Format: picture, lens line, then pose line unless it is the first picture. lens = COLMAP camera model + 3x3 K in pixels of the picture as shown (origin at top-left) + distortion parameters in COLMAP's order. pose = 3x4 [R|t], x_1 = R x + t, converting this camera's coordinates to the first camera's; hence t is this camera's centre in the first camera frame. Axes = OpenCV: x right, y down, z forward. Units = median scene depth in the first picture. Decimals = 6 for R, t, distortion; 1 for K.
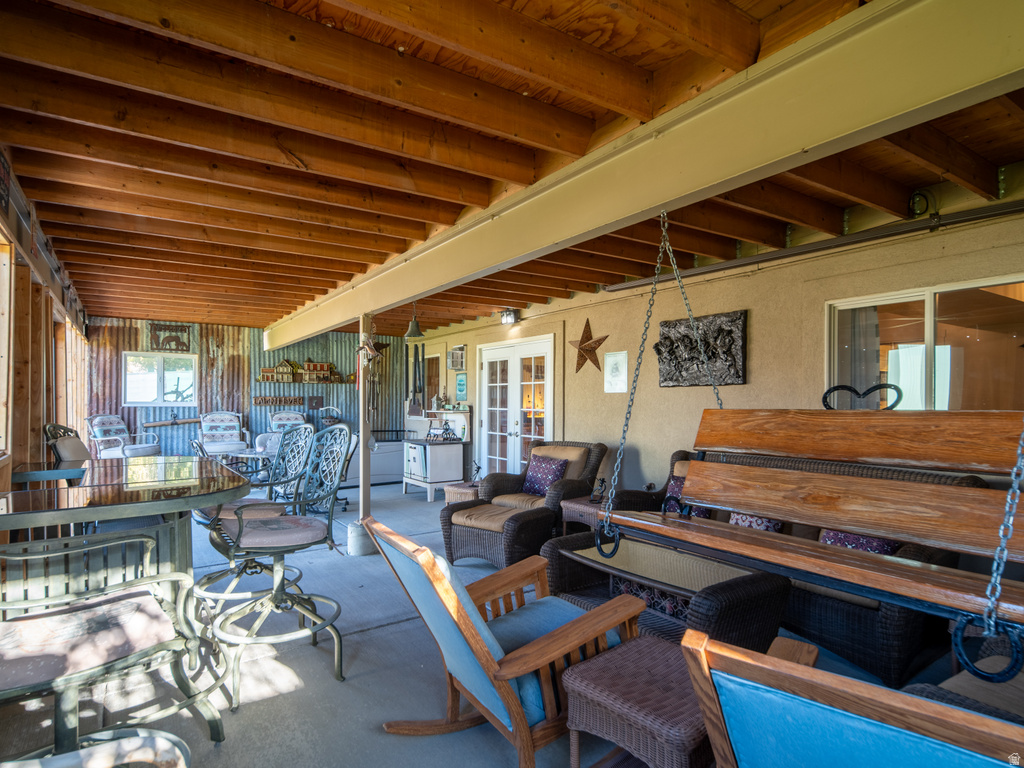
lens RADIAL K [[587.1, 0, 512.9], [0, 587.1, 392.5], [0, 0, 1]] dist [0.026011, -0.002008]
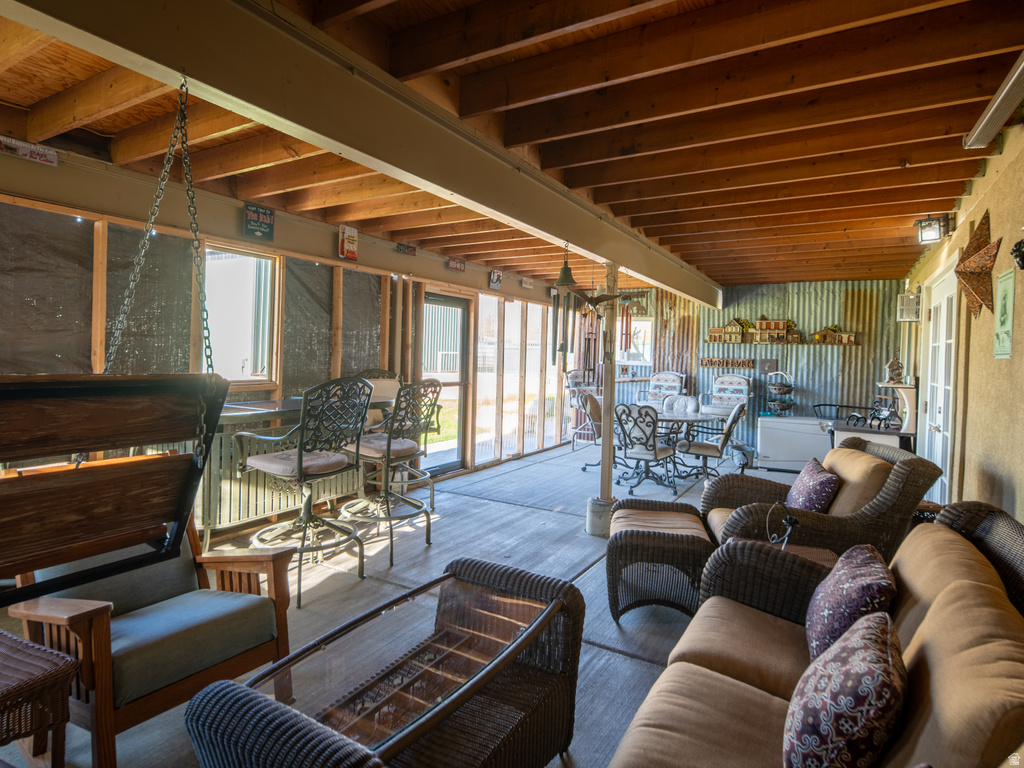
lens RADIAL K [[587.1, 0, 503.9], [0, 587.1, 353.9], [0, 0, 1]] dist [0.026011, -0.002008]
pose [[0.429224, 0.009233, -0.903151, 0.299253], [-0.019280, 0.999814, 0.001059, 0.005655], [0.902992, 0.016959, 0.429322, 0.292321]]
